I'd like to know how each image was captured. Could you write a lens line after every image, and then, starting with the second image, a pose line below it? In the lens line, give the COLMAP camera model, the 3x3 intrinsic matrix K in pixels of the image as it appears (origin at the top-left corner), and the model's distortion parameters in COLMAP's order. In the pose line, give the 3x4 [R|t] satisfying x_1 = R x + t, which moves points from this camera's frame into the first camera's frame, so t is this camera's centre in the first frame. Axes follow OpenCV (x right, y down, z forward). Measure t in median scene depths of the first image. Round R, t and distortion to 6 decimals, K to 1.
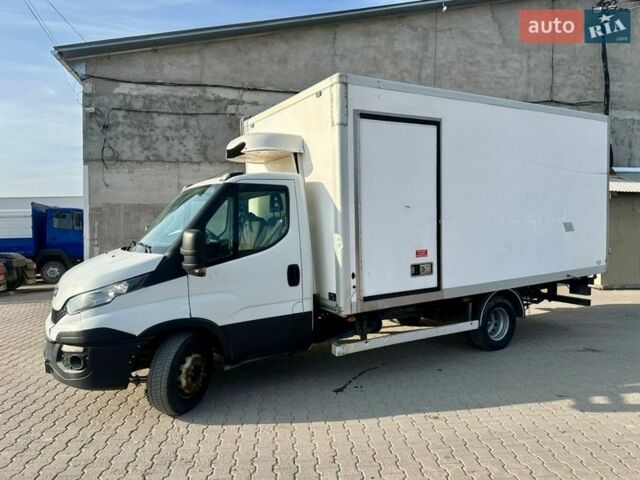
lens RADIAL K [[454.8, 0, 319.1], [0, 454.8, 238.9], [0, 0, 1]] dist [0.027272, -0.036455]
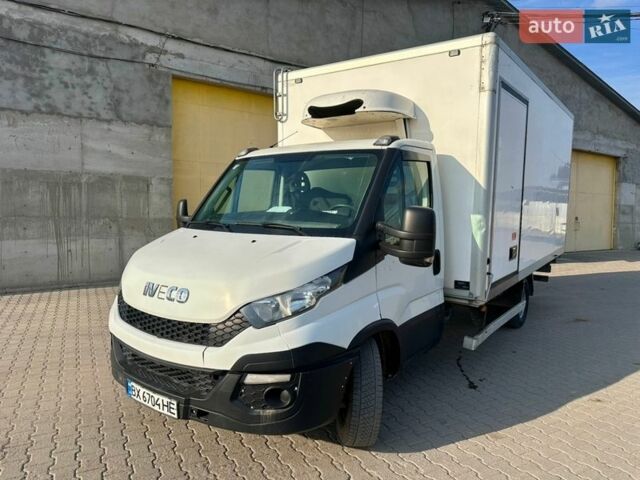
lens RADIAL K [[454.8, 0, 322.4], [0, 454.8, 241.1], [0, 0, 1]] dist [0.027272, -0.036455]
pose [[0.917287, -0.005060, 0.398195, -0.244641], [-0.012582, 0.999052, 0.041681, 0.003048], [-0.398028, -0.043244, 0.916353, 0.120760]]
